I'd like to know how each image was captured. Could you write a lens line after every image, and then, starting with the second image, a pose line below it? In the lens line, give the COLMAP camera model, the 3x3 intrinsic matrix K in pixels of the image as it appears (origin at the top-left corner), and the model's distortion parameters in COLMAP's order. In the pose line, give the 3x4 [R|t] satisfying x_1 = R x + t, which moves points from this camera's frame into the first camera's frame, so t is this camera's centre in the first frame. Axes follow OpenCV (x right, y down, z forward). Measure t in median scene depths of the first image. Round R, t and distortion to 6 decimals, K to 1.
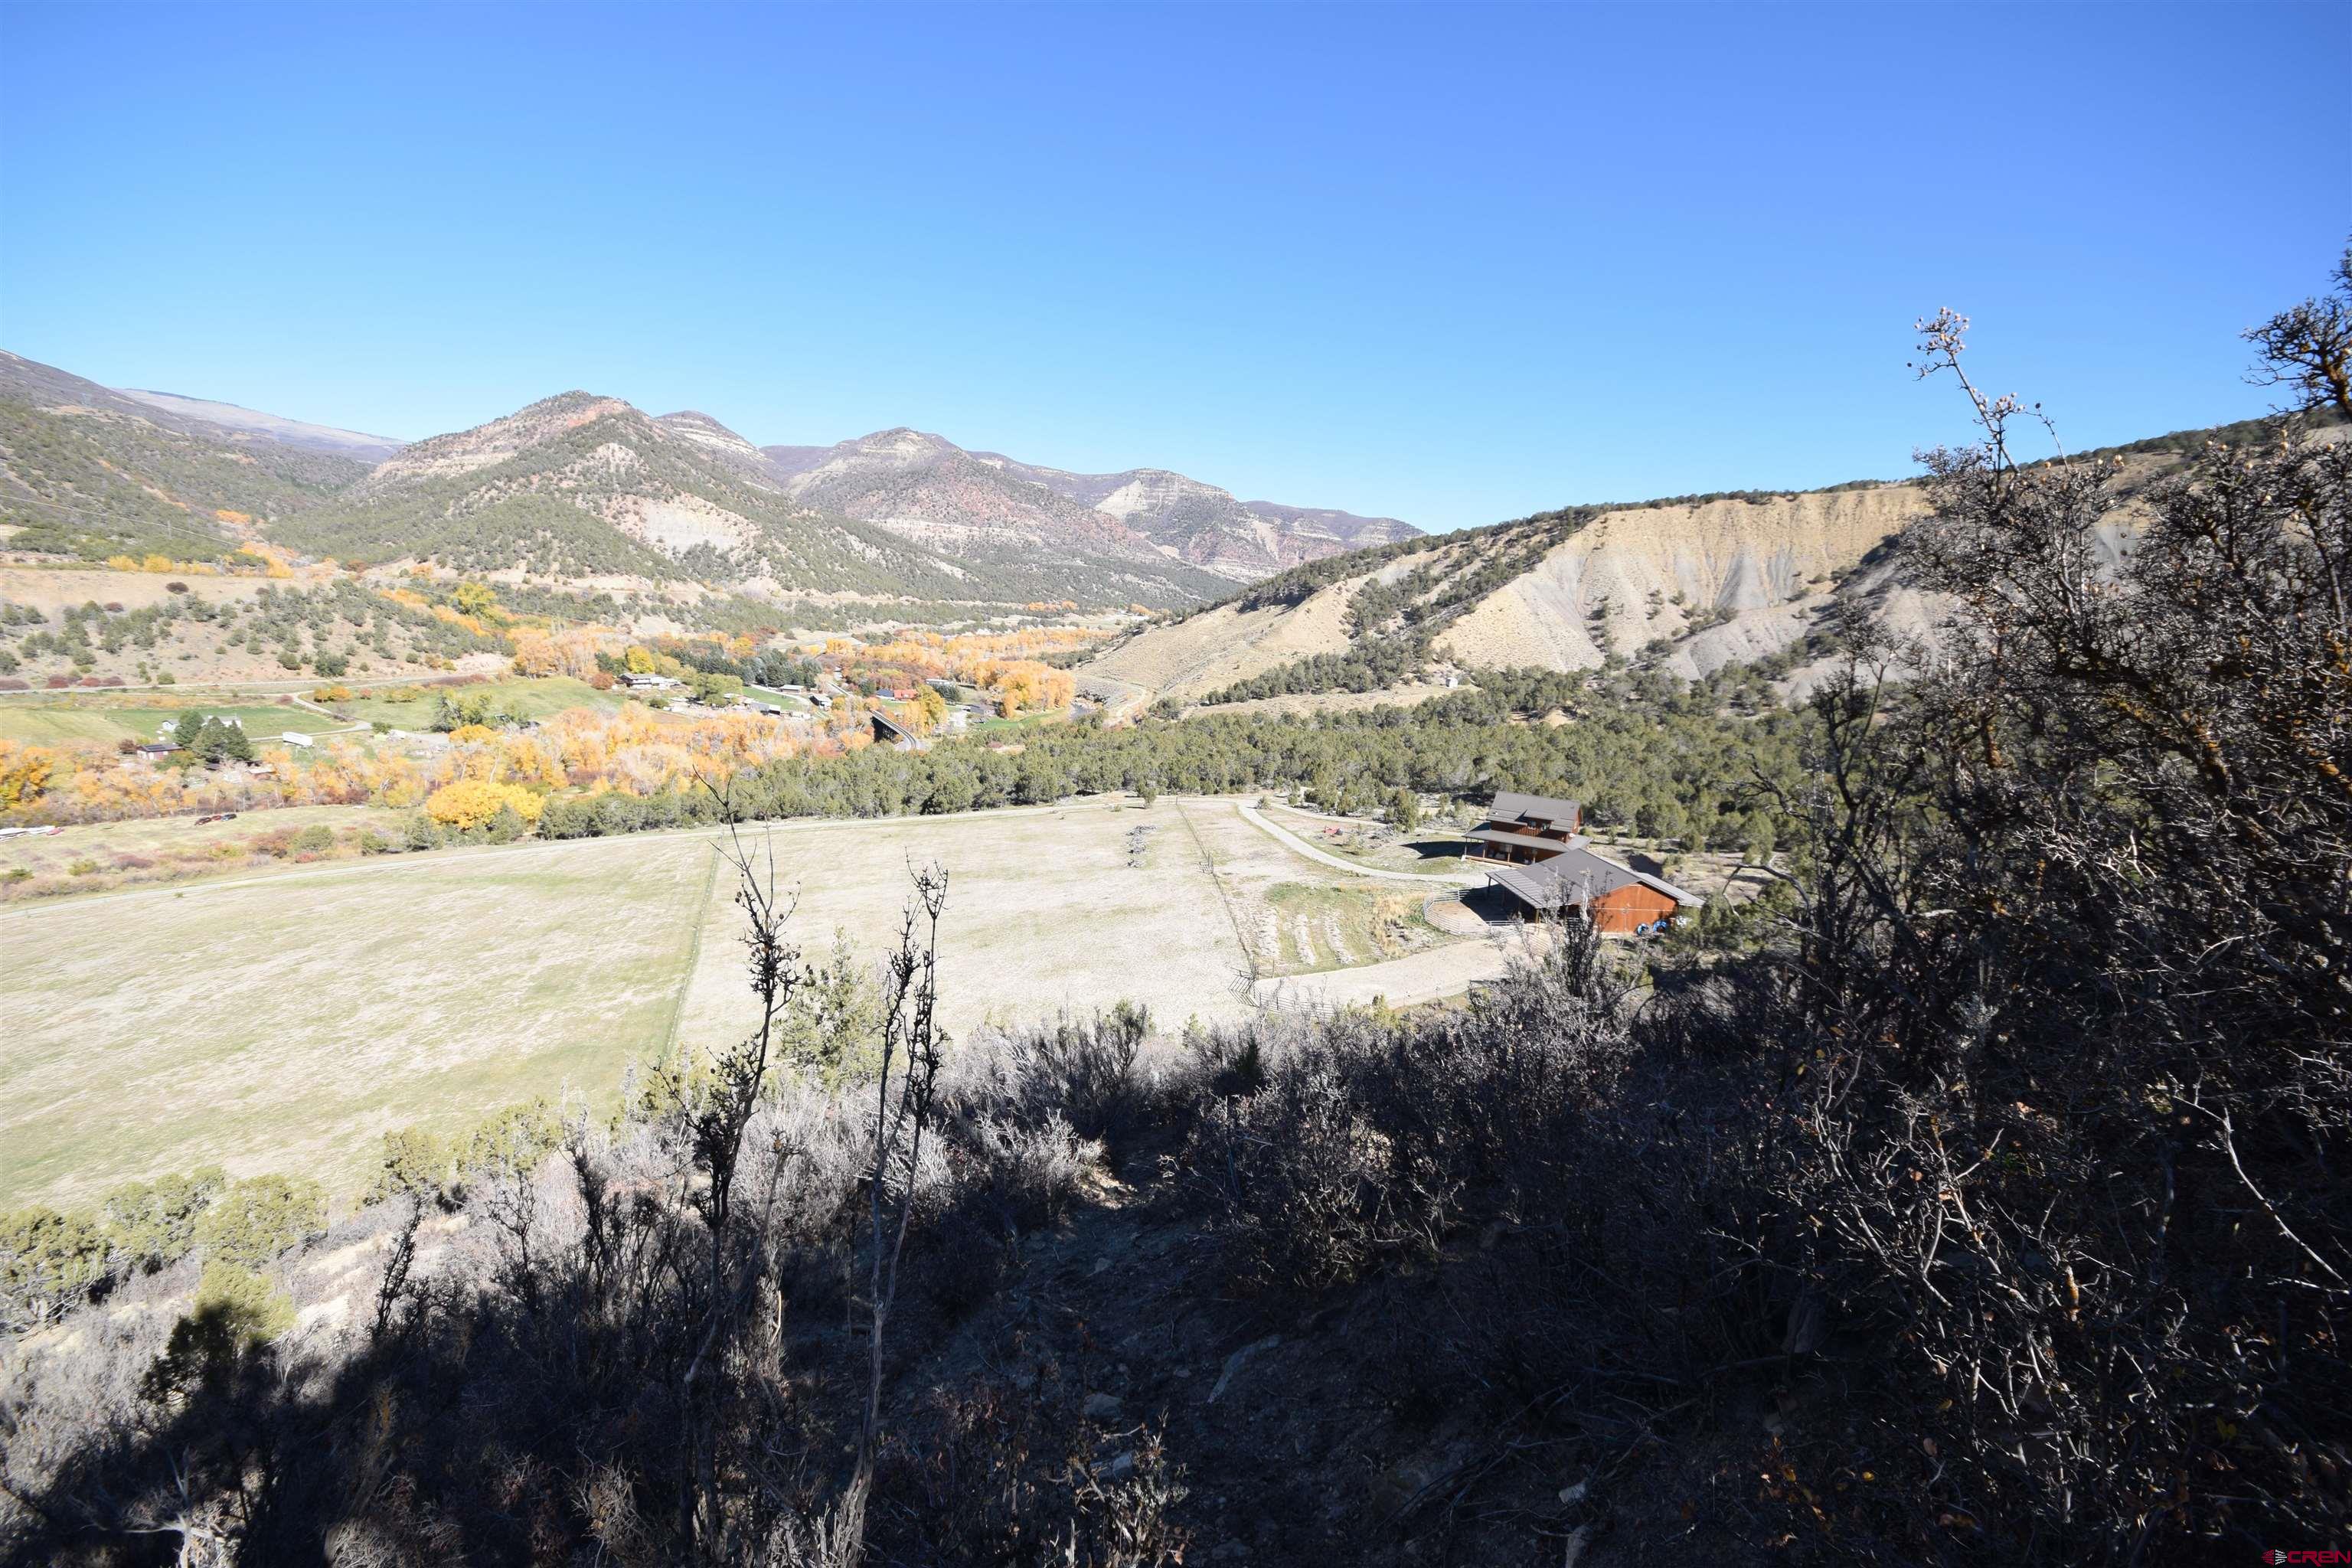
lens RADIAL K [[1028.0, 0, 1172.3], [0, 1028.0, 793.8], [0, 0, 1]] dist [0.007724, -0.009709]
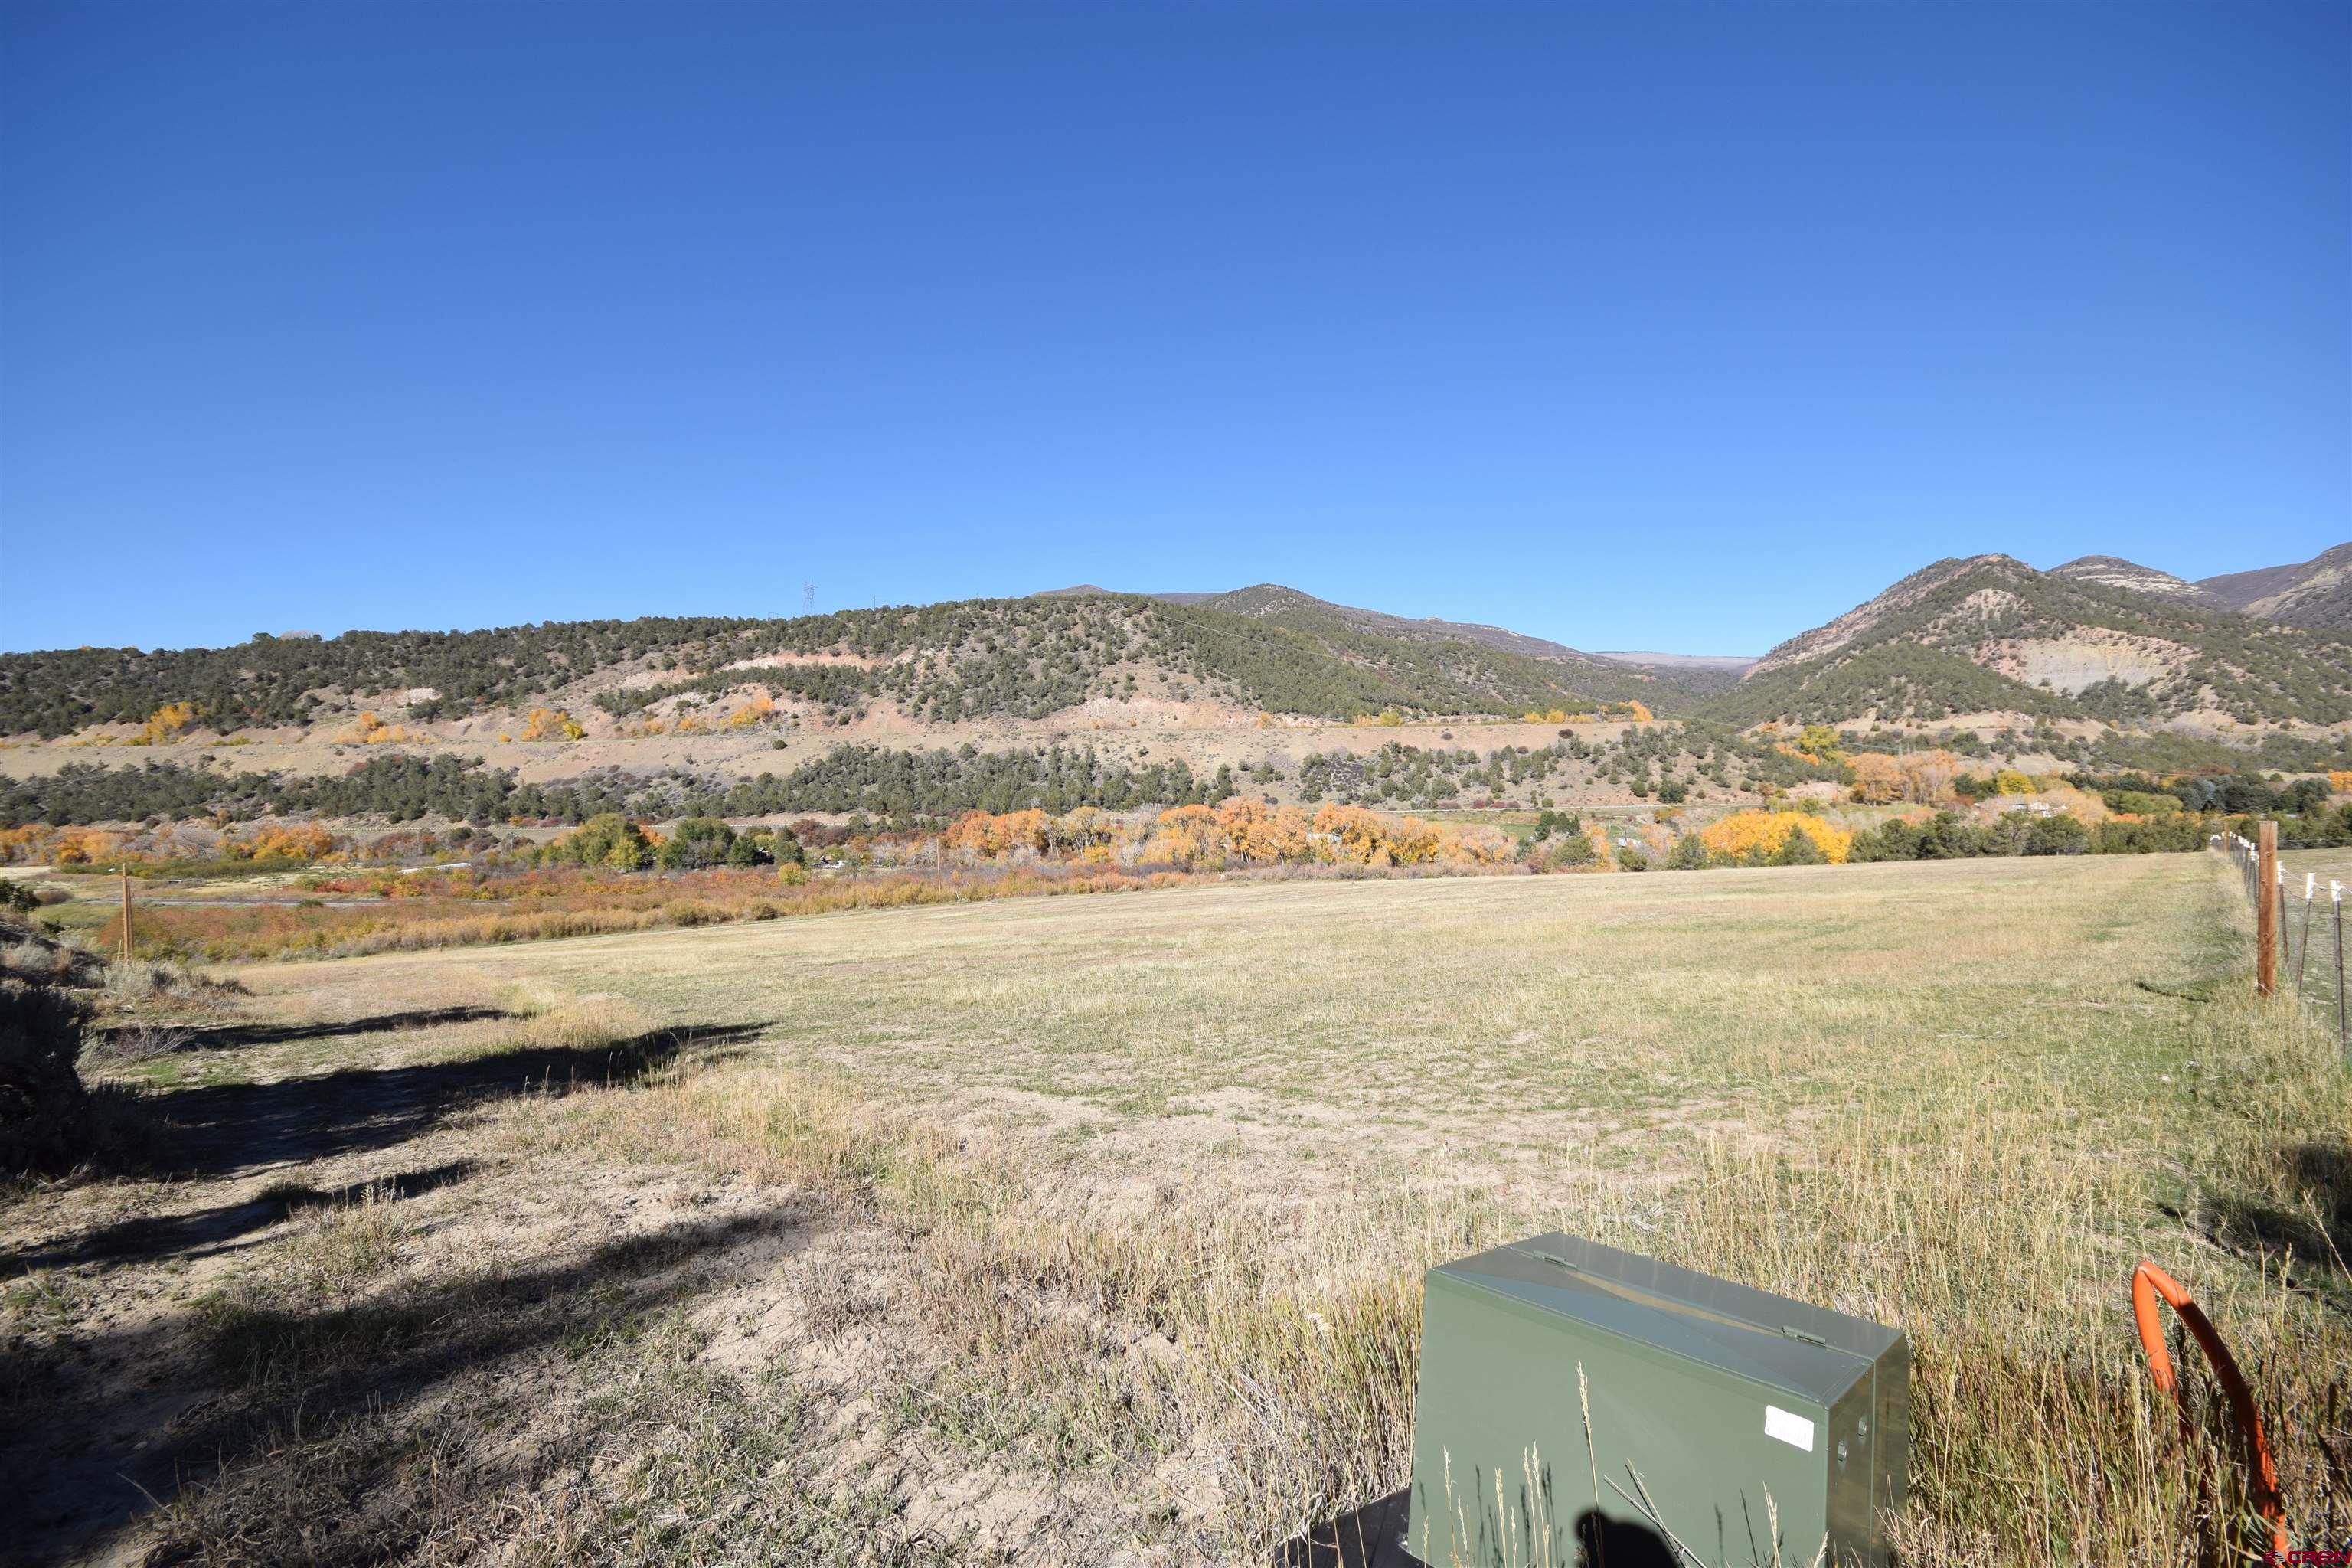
lens RADIAL K [[1028.0, 0, 1182.6], [0, 1028.0, 805.9], [0, 0, 1]] dist [0.007724, -0.009709]
pose [[0.410291, -0.035926, -0.911247, -0.056891], [-0.126754, 0.987278, -0.095995, 0.035878], [0.903103, 0.154890, 0.400517, 0.104323]]
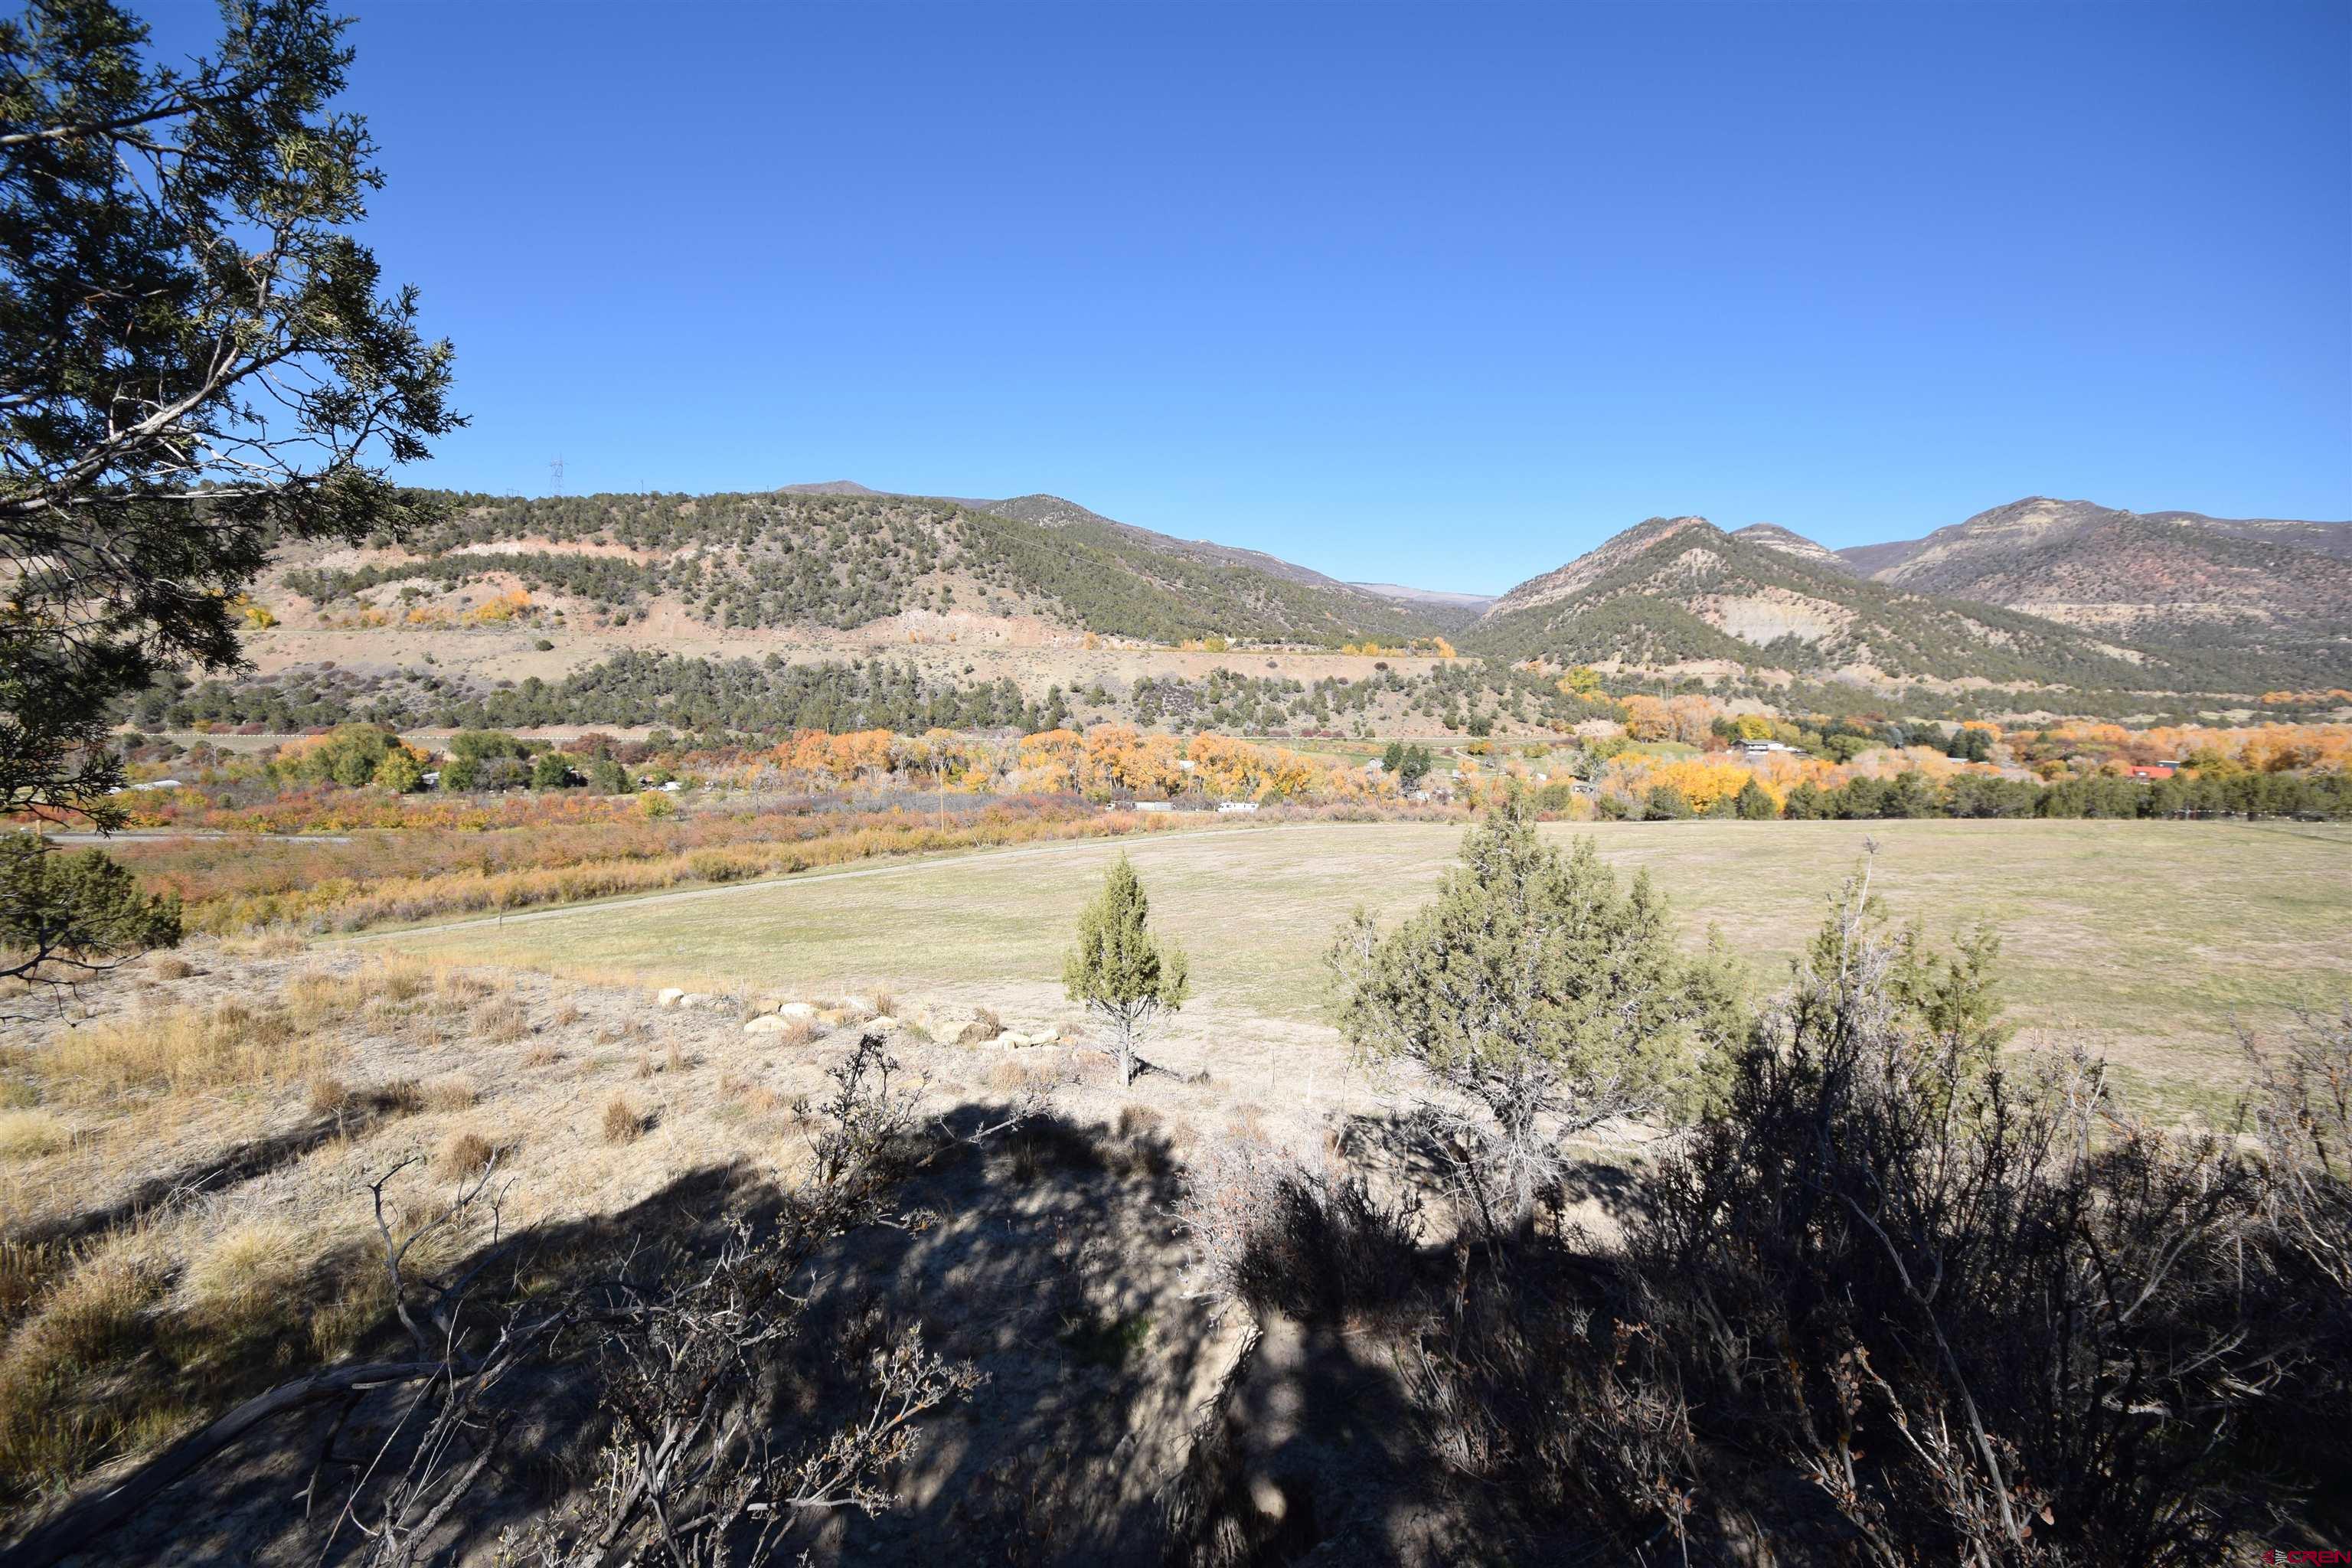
lens RADIAL K [[1028.0, 0, 1178.1], [0, 1028.0, 794.6], [0, 0, 1]] dist [0.007724, -0.009709]
pose [[0.605595, 0.033182, -0.795081, -0.091509], [-0.126610, 0.990421, -0.055102, 0.036925], [0.785636, 0.134035, 0.603995, 0.057957]]
